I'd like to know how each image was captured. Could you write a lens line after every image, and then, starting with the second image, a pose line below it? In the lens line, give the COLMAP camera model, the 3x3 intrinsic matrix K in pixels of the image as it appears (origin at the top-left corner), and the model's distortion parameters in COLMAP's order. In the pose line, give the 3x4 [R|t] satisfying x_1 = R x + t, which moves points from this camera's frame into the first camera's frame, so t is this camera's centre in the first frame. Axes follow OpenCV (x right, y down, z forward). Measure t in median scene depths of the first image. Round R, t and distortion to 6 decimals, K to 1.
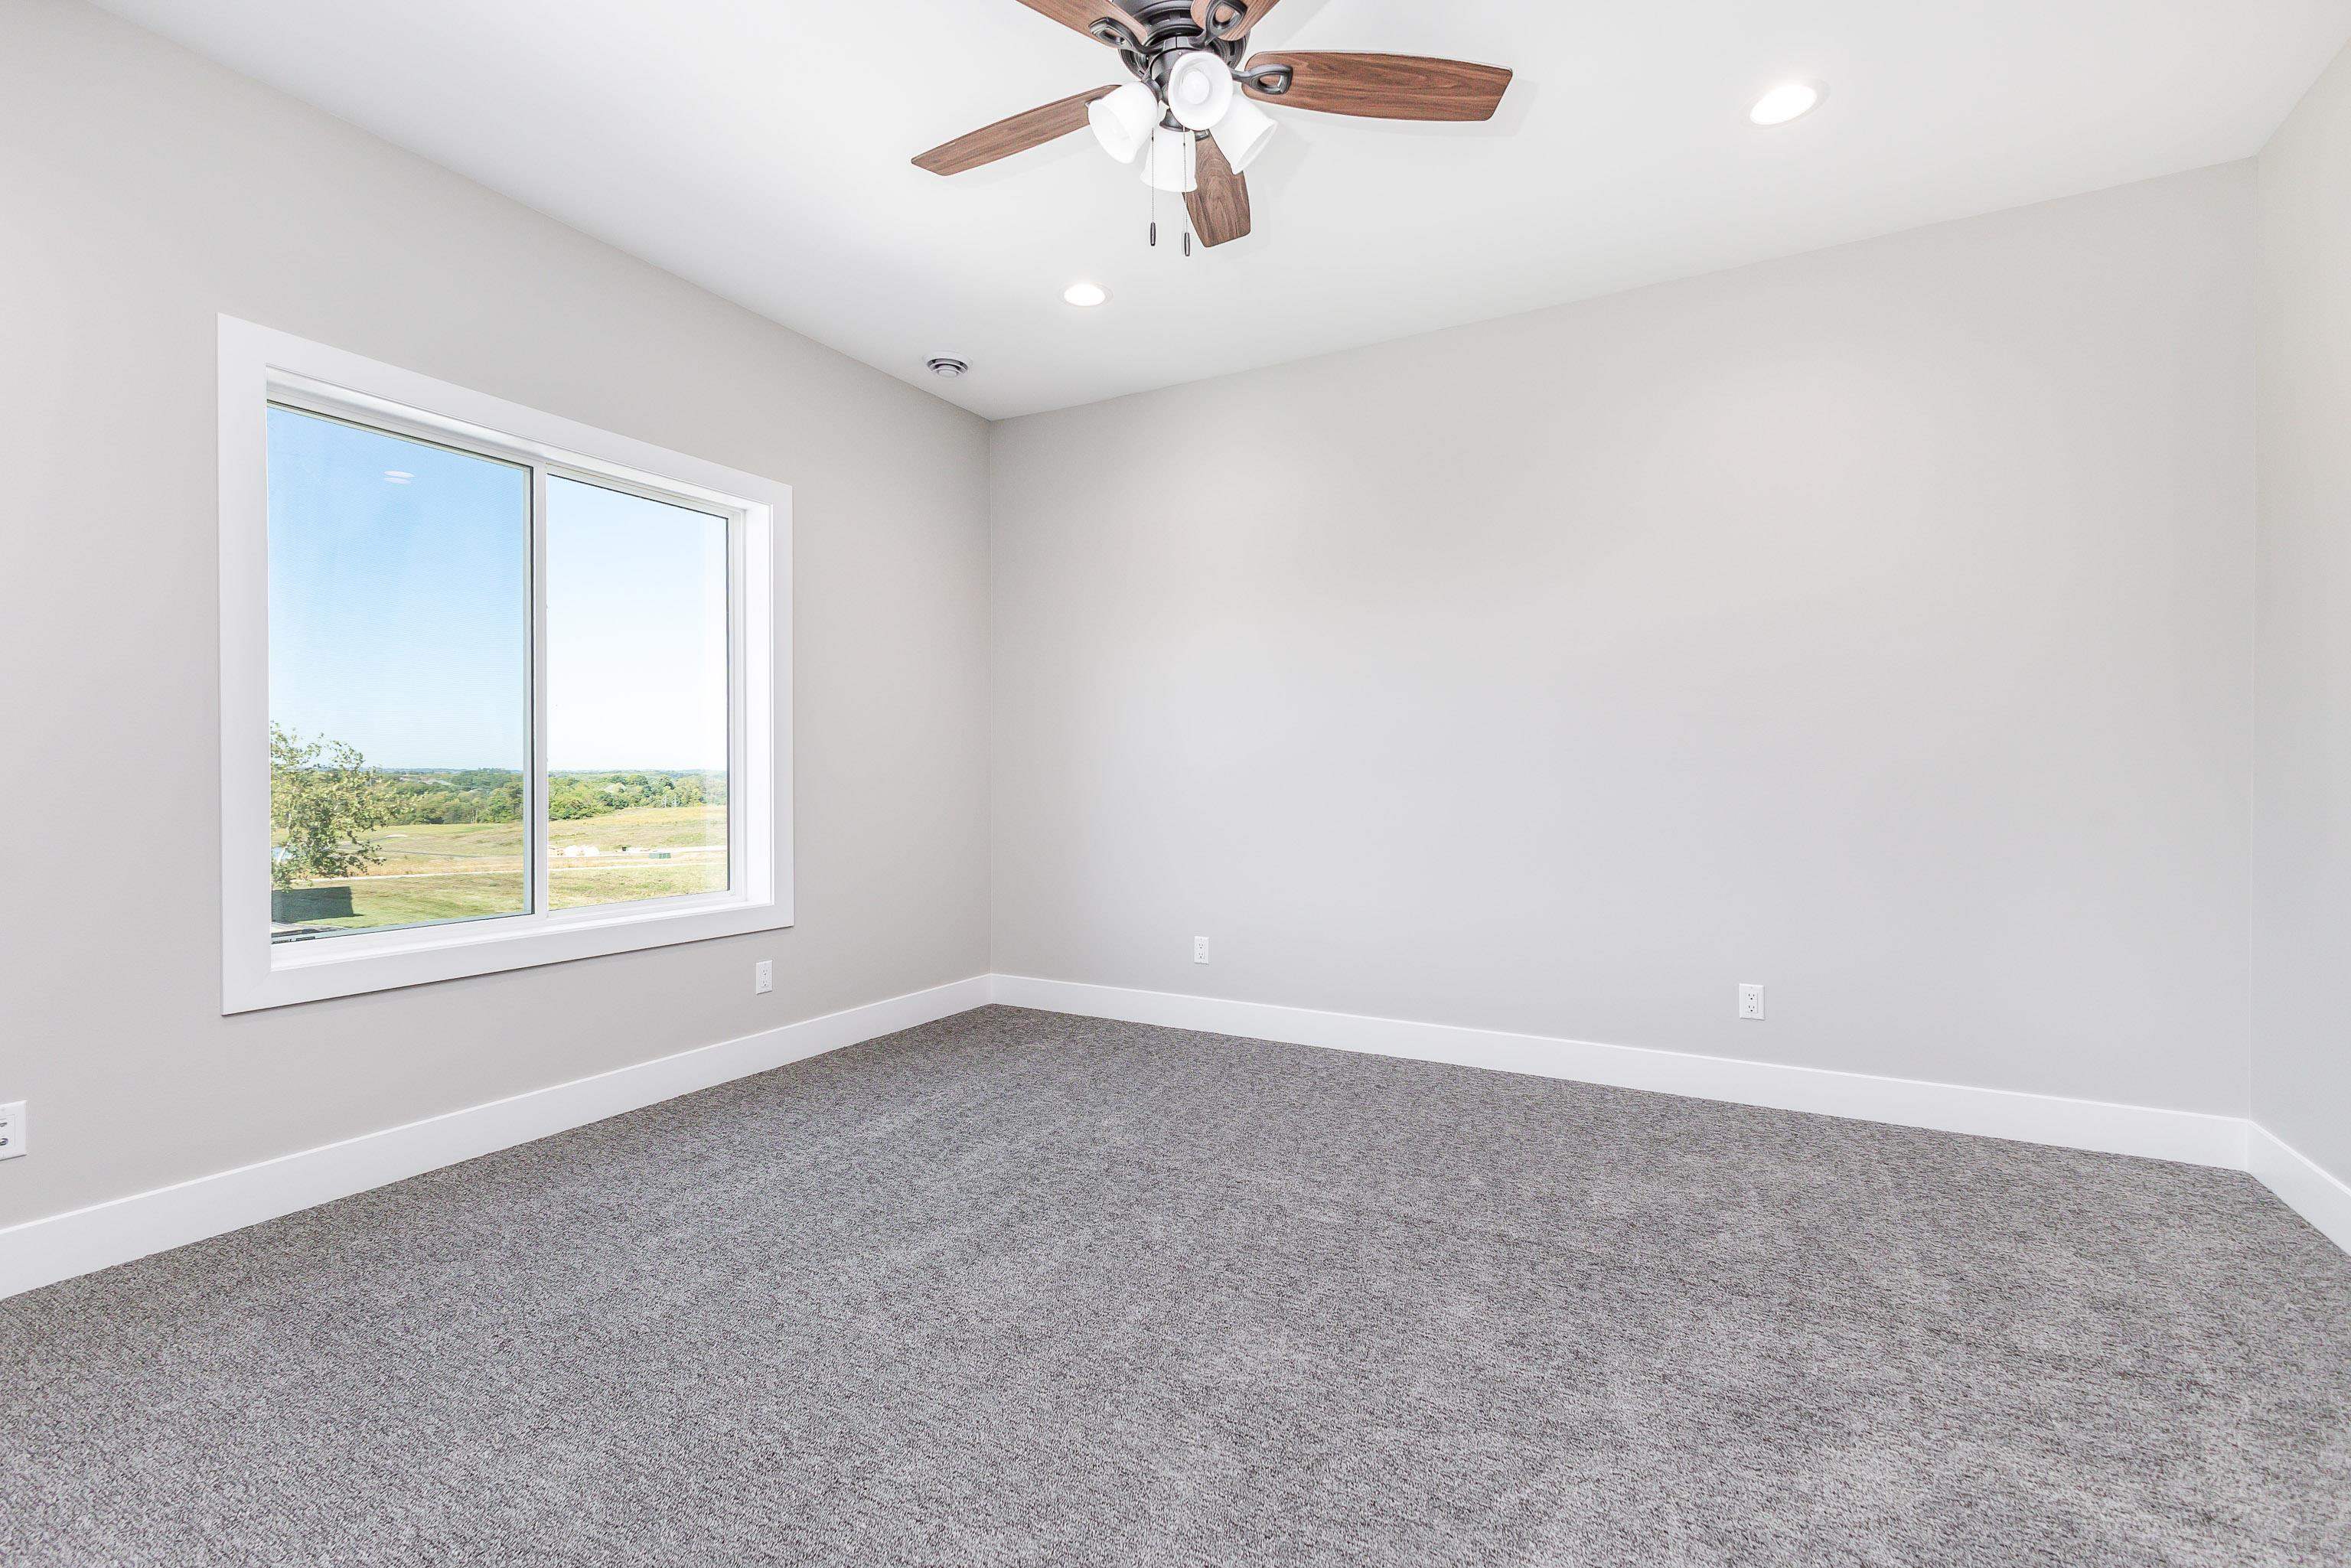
lens RADIAL K [[1037.4, 0, 1191.4], [0, 1037.4, 791.0], [0, 0, 1]] dist [0.014502, -0.004153]
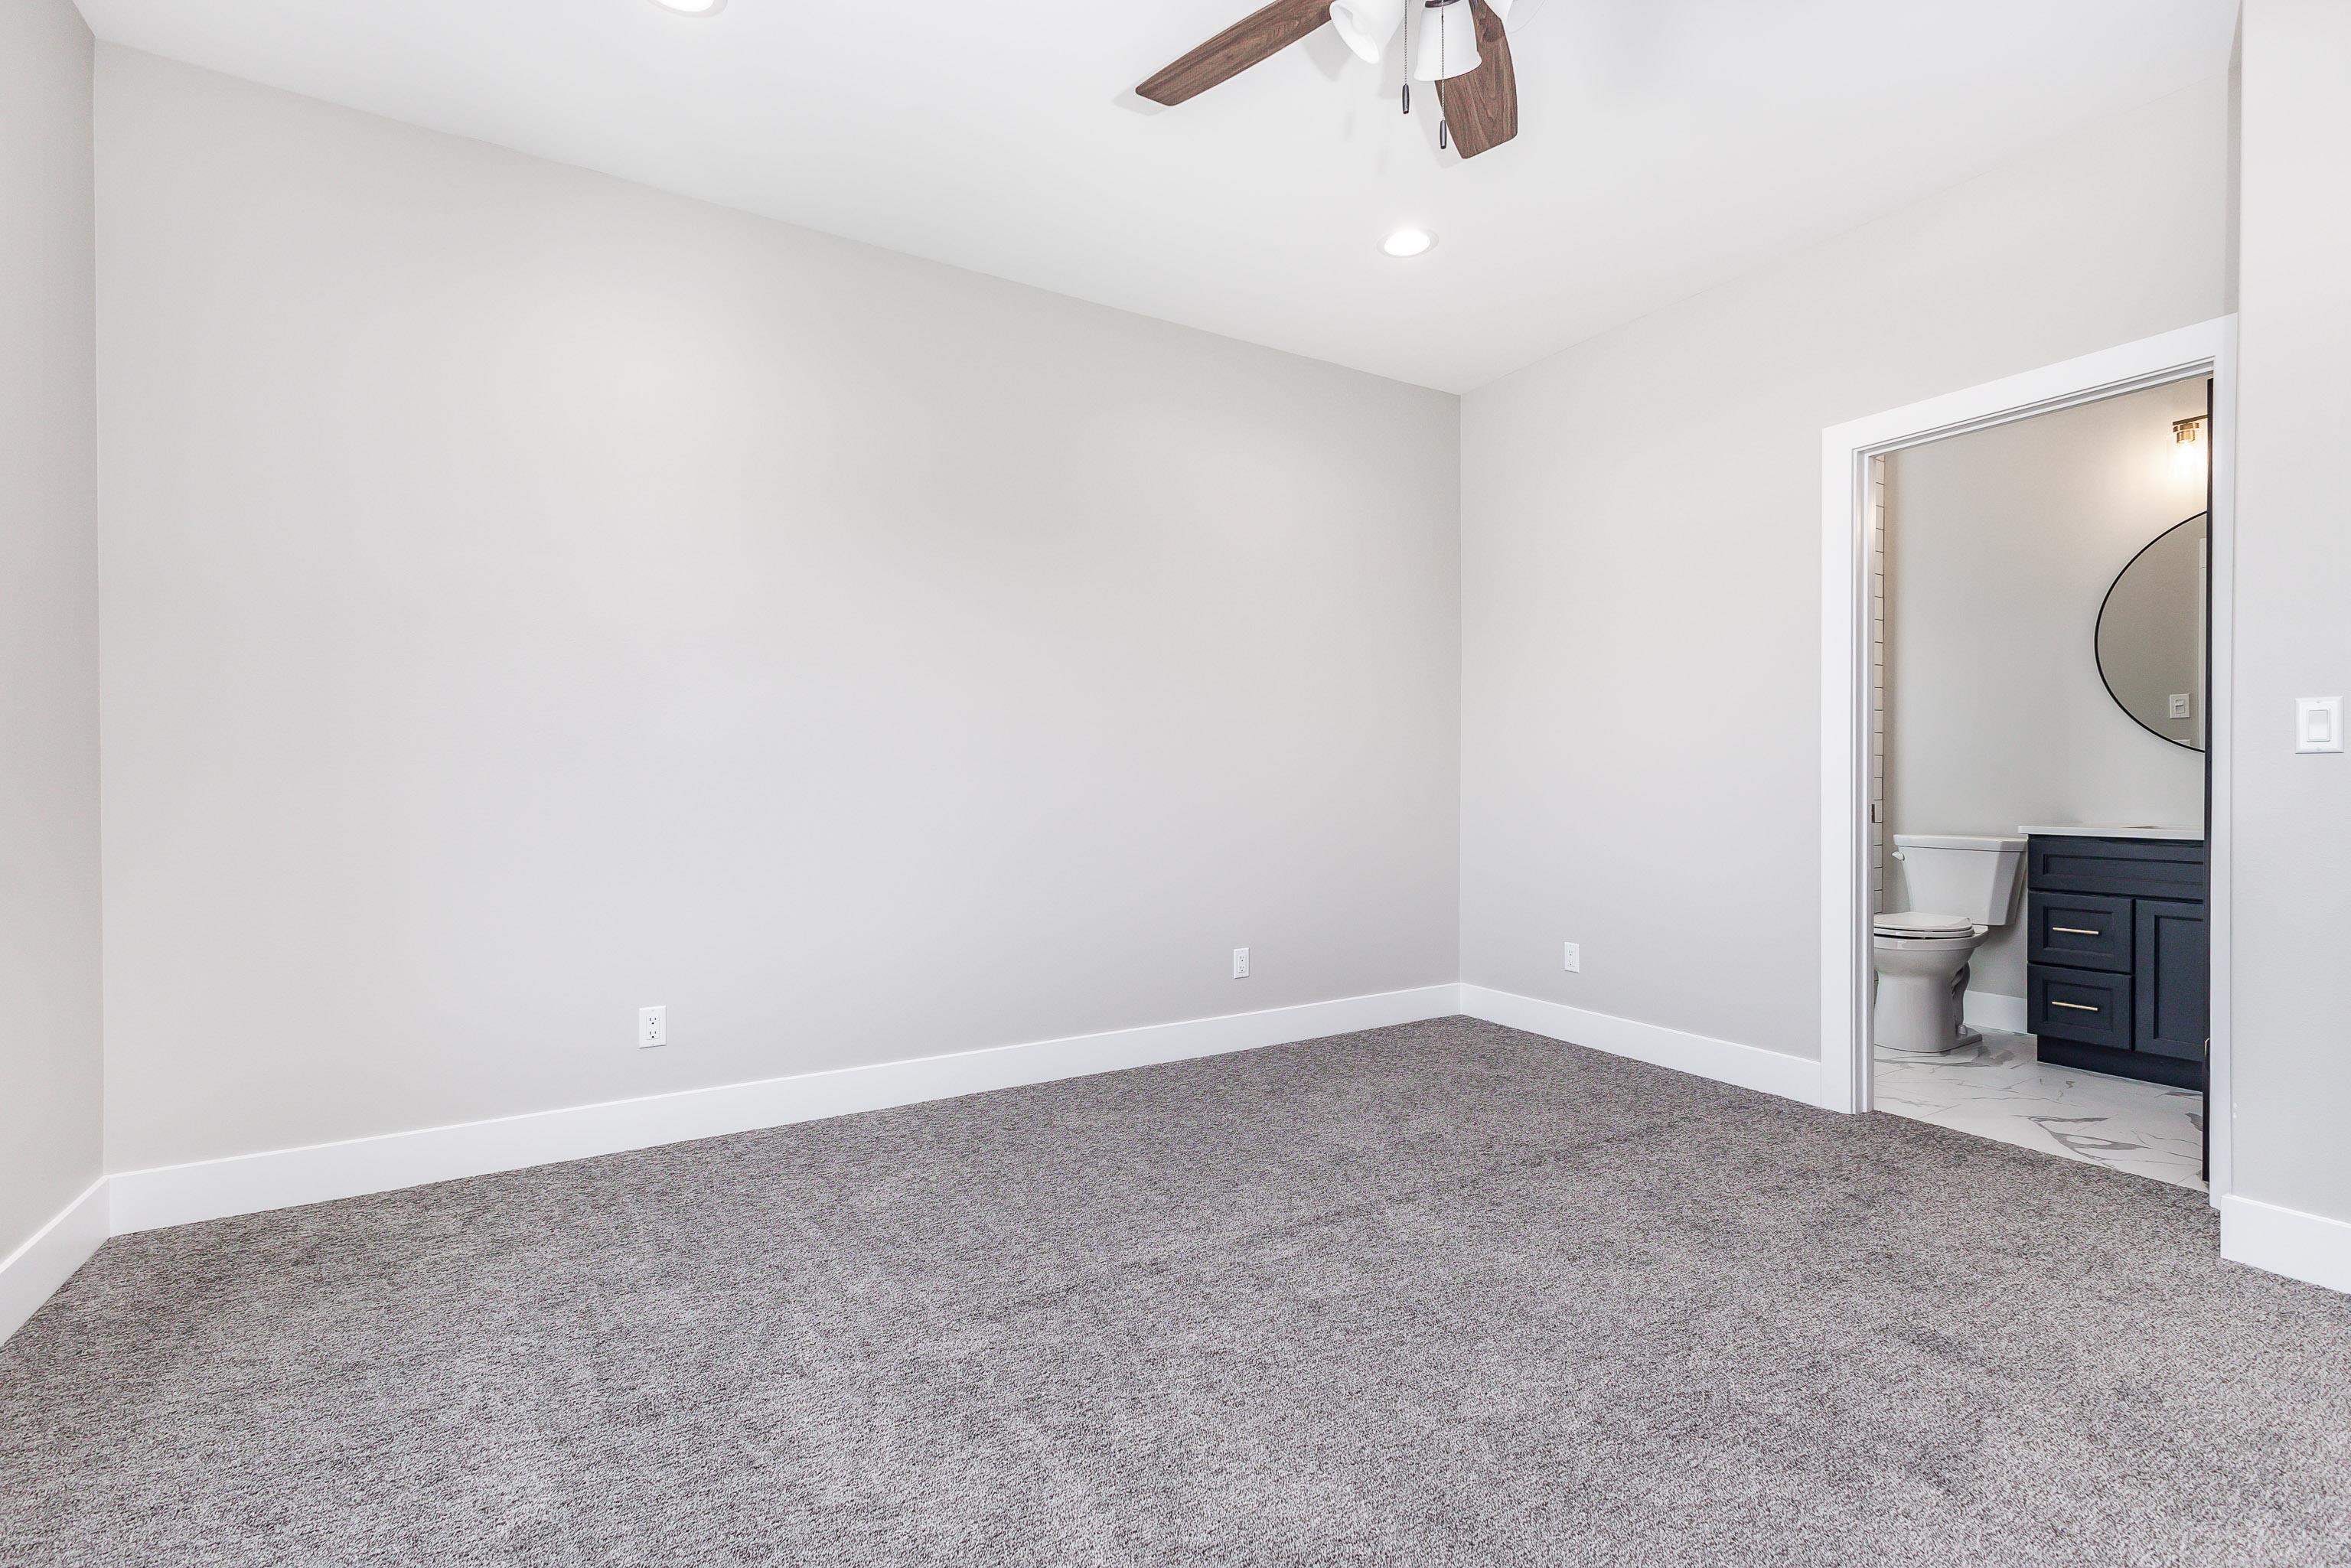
lens RADIAL K [[1037.4, 0, 1185.8], [0, 1037.4, 779.4], [0, 0, 1]] dist [0.014502, -0.004153]
pose [[0.502832, 0.004447, 0.864373, -0.553981], [0.012428, 0.999846, -0.012374, 0.005412], [-0.864295, 0.016964, 0.502699, 0.478905]]
